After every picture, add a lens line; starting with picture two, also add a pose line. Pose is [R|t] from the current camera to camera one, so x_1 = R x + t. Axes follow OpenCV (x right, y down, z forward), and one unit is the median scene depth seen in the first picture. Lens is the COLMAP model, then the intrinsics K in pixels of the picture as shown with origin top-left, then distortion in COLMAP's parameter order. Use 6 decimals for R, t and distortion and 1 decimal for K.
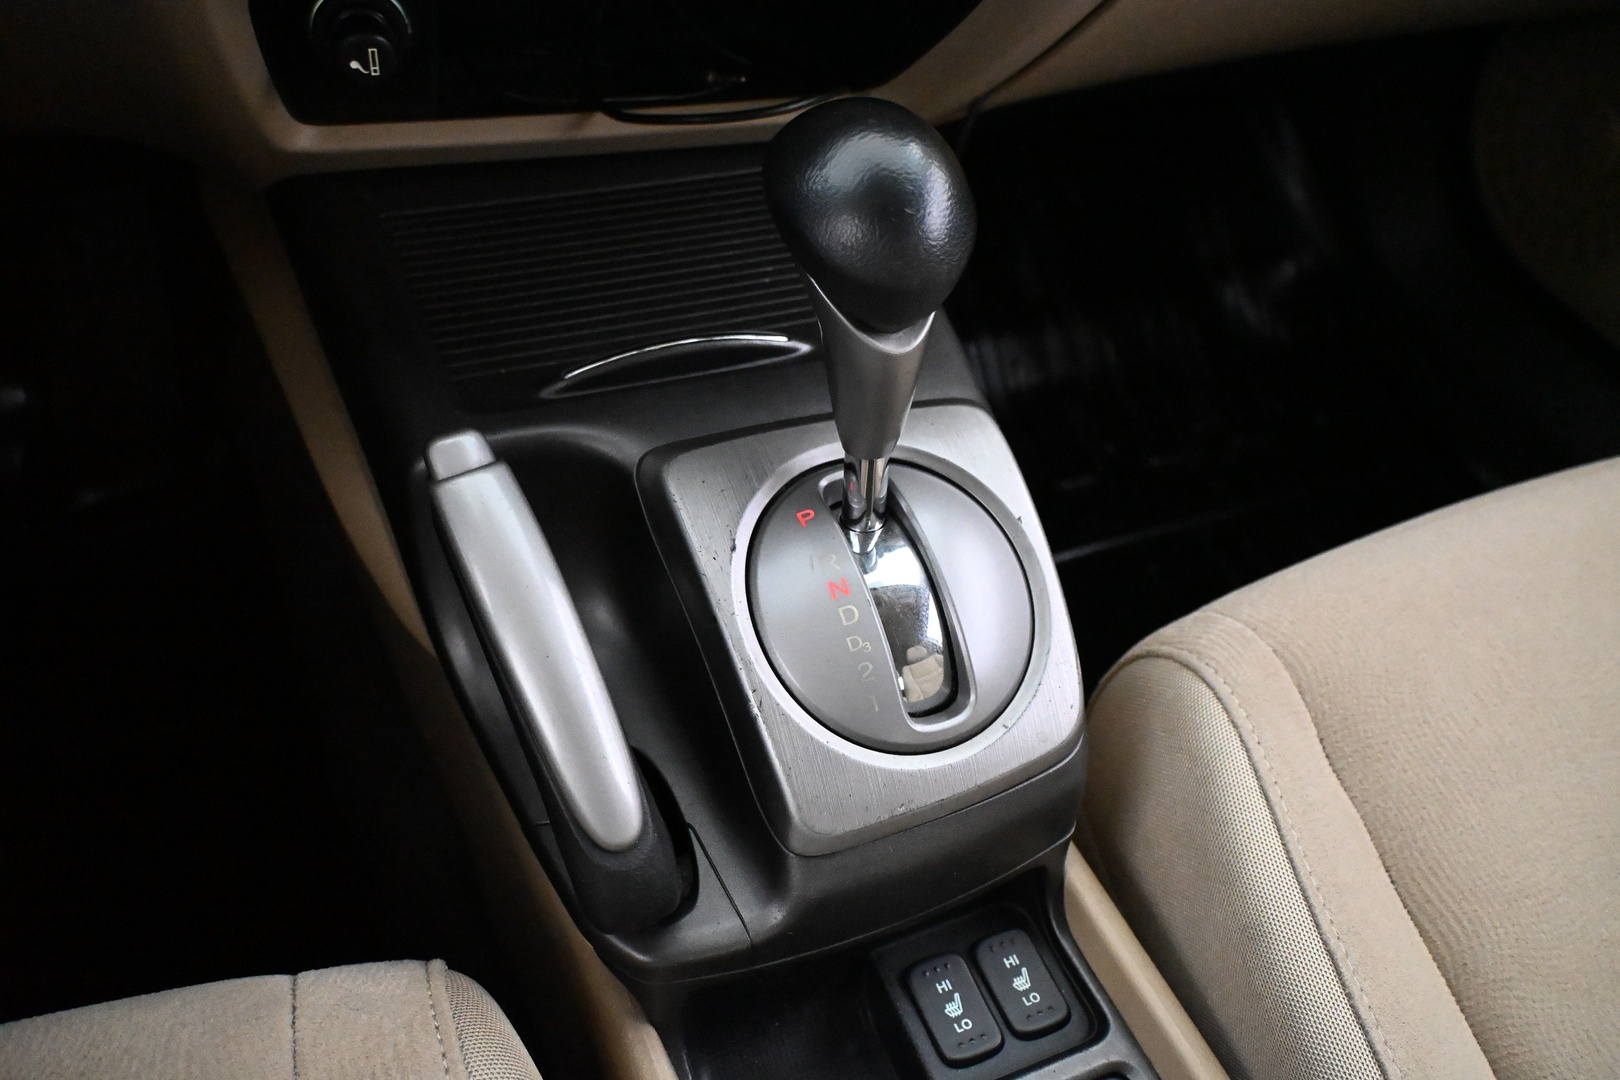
lens RADIAL K [[1415.4, 0, 830.9], [0, 1415.4, 503.5], [0, 0, 1]] dist [0.004909, 0.001365]
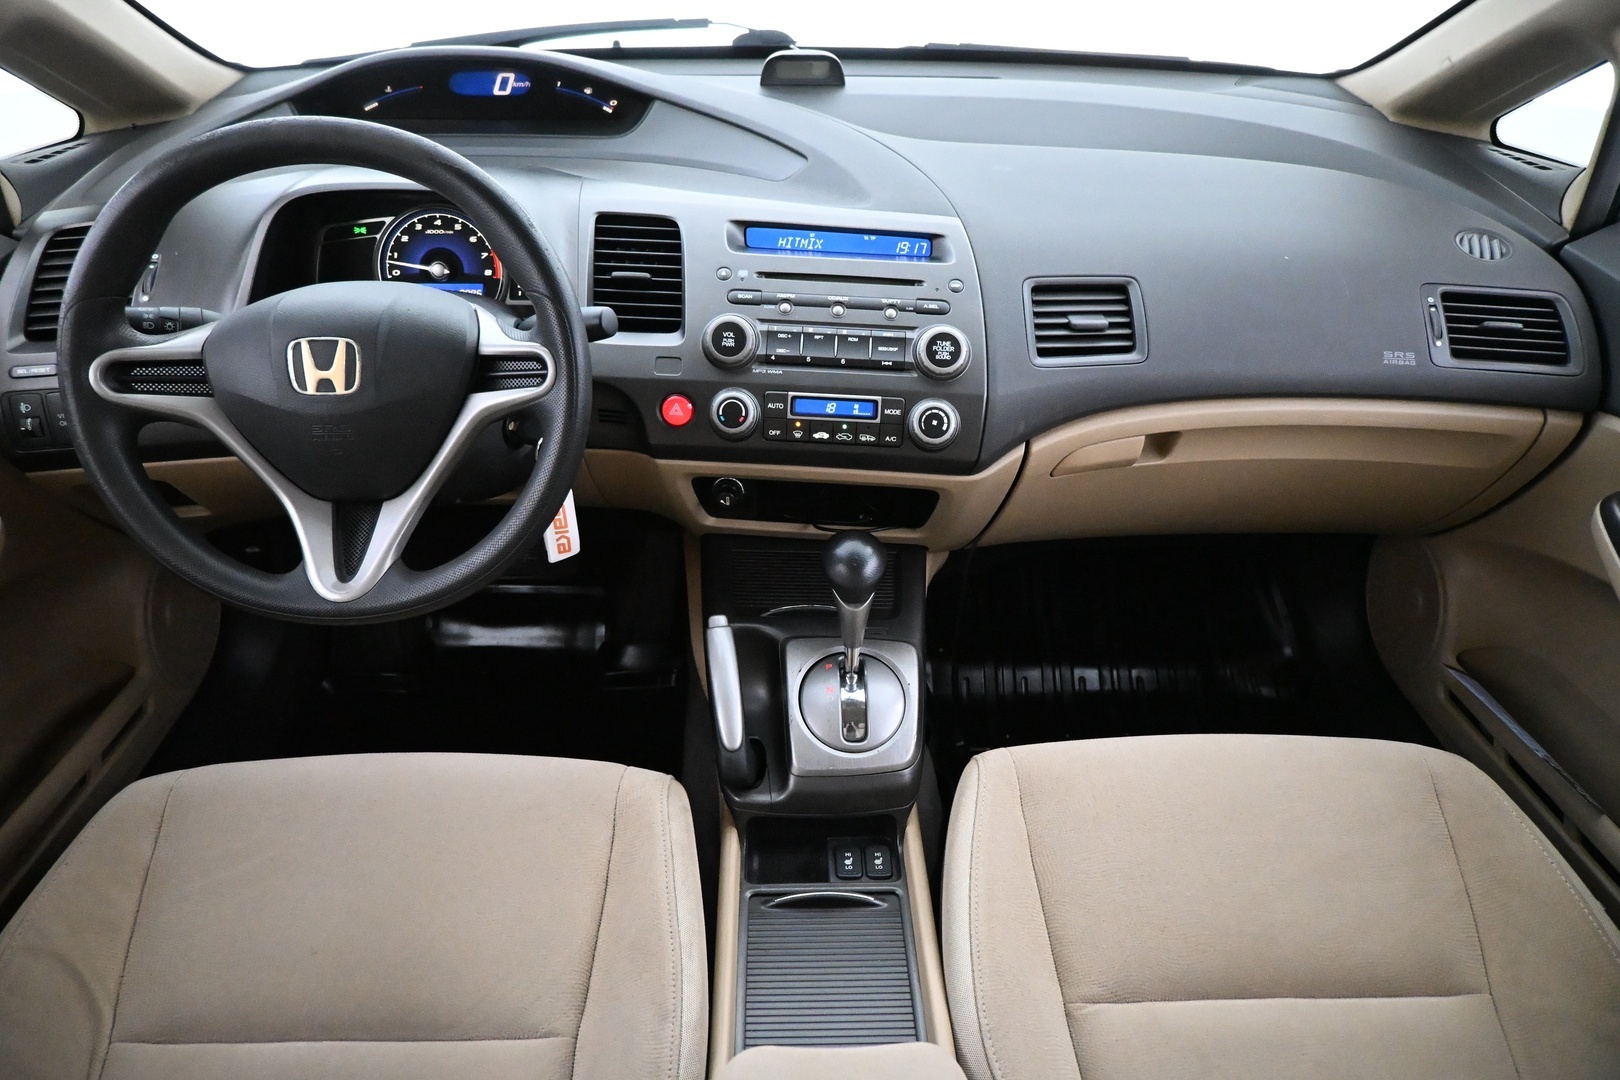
lens RADIAL K [[1111.6, 0, 810.0], [0, 1111.6, 540.0], [0, 0, 1]] dist [-0.000503, -0.000151]
pose [[0.919279, 0.118375, -0.375384, 0.756394], [-0.208767, 0.955141, -0.210052, 0.242233], [0.333679, 0.271464, 0.902754, -1.102684]]
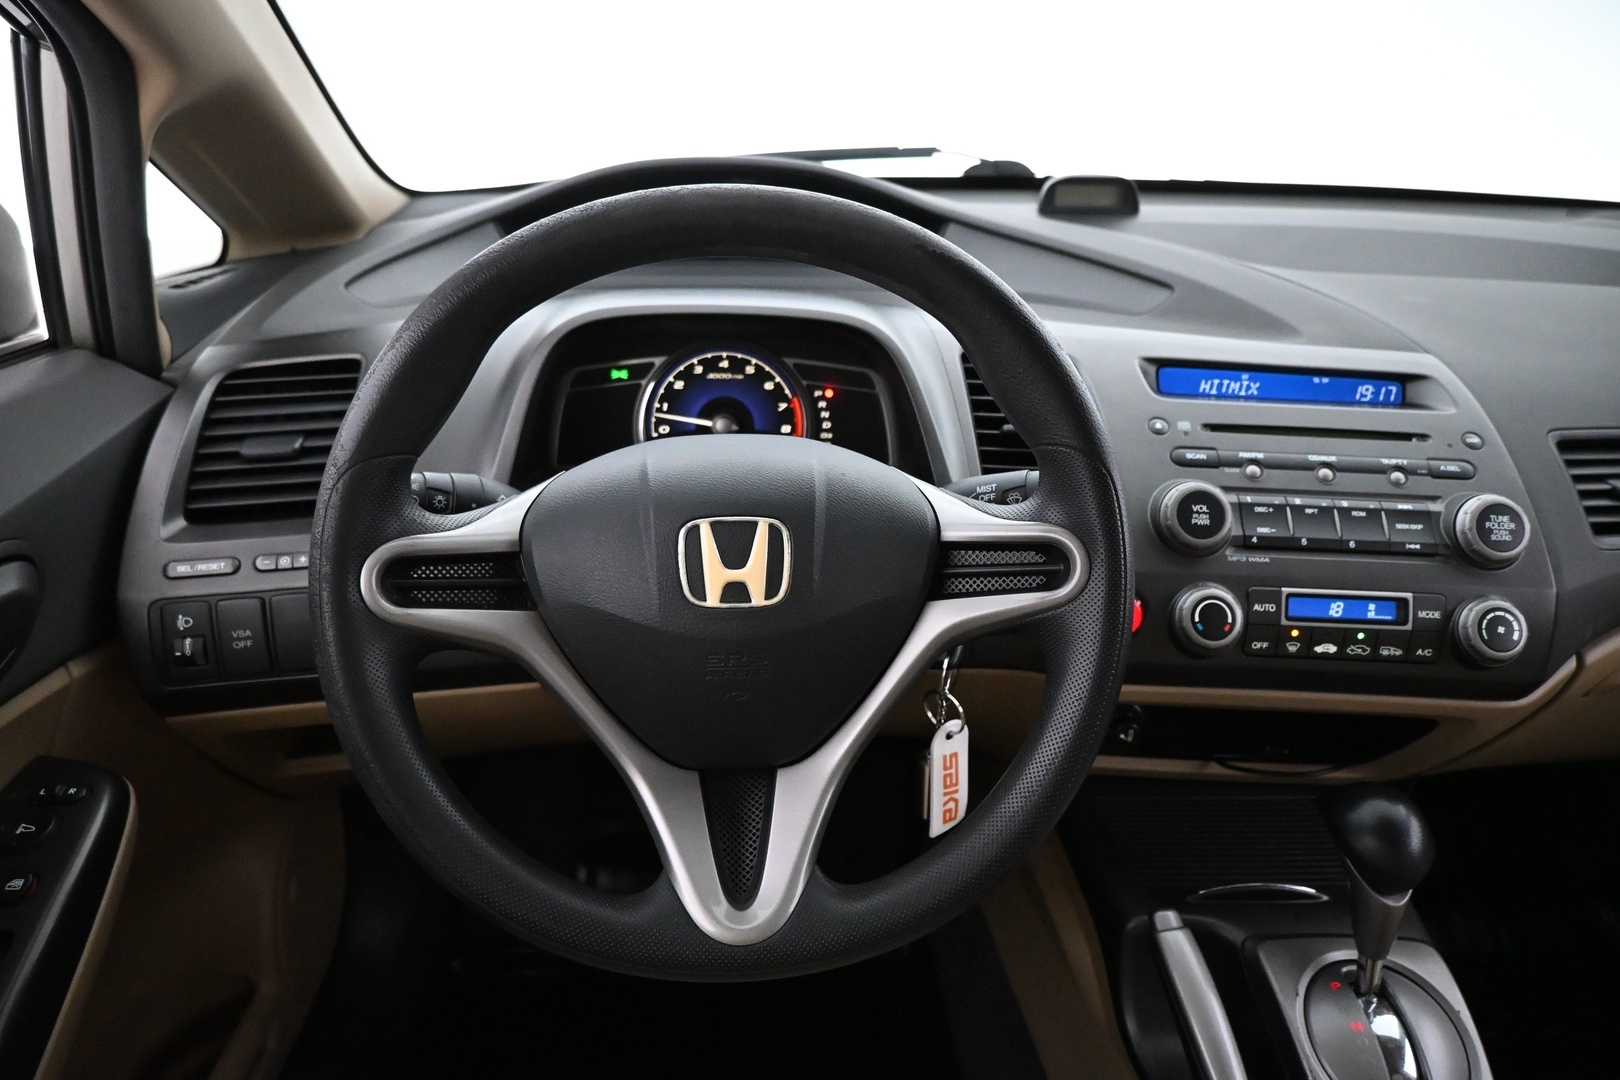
lens RADIAL K [[1111.6, 0, 810.0], [0, 1111.6, 540.0], [0, 0, 1]] dist [-0.000503, -0.000151]
pose [[0.933145, 0.052634, -0.355626, -0.179587], [-0.188910, 0.913428, -0.360502, 0.135670], [0.305864, 0.403582, 0.862304, -0.787363]]
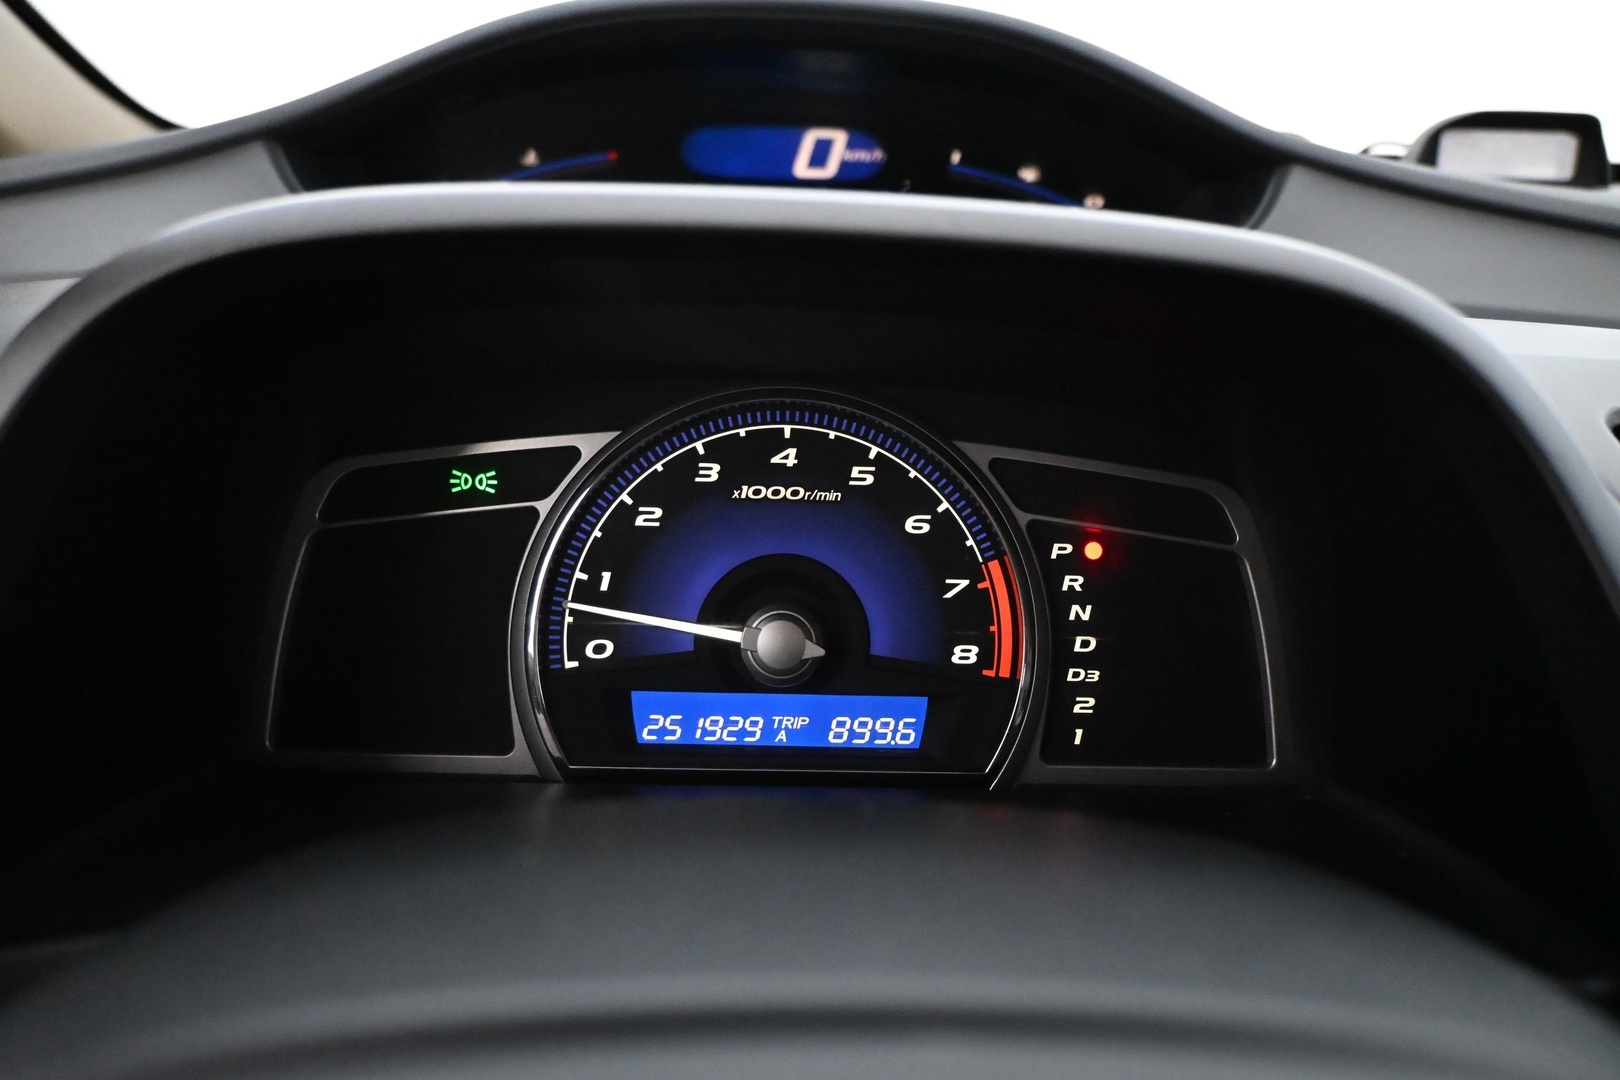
lens RADIAL K [[1202.6, 0, 810.0], [0, 1202.6, 540.0], [0, 0, 1]] dist [-0.000036, -0.000126]
pose [[0.916555, 0.032003, -0.398627, -0.694196], [-0.226750, 0.862662, -0.452105, -0.420172], [0.329412, 0.504767, 0.797934, 0.119263]]
